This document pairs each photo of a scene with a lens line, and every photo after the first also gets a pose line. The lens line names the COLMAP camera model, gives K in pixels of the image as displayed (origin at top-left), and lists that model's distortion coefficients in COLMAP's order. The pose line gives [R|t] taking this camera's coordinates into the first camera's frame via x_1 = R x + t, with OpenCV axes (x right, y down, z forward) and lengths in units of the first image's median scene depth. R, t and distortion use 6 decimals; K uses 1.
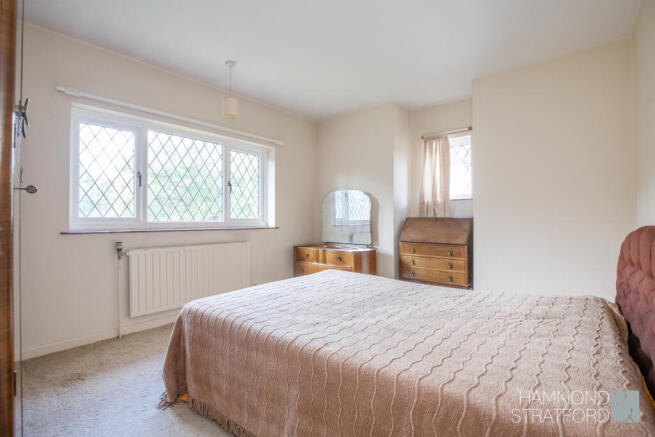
lens RADIAL K [[305.0, 0, 324.9], [0, 305.0, 223.0], [0, 0, 1]] dist [-0.029266, 0.000573]
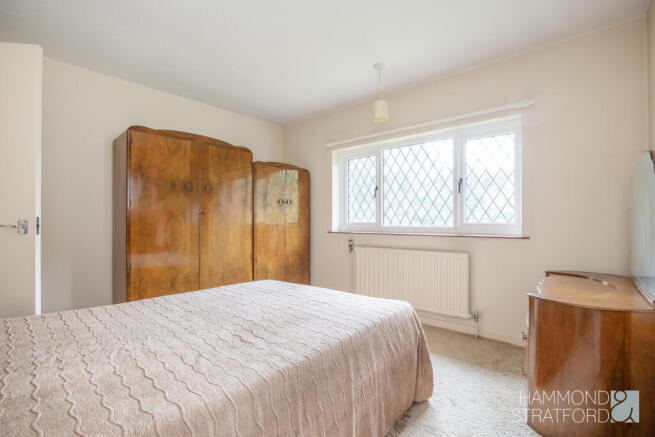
lens RADIAL K [[305.0, 0, 333.7], [0, 305.0, 219.7], [0, 0, 1]] dist [-0.029266, 0.000573]
pose [[0.002597, -0.016372, -0.999863, 0.626072], [-0.015672, 0.999742, -0.016411, -0.005896], [0.999874, 0.015713, 0.002339, 0.794844]]
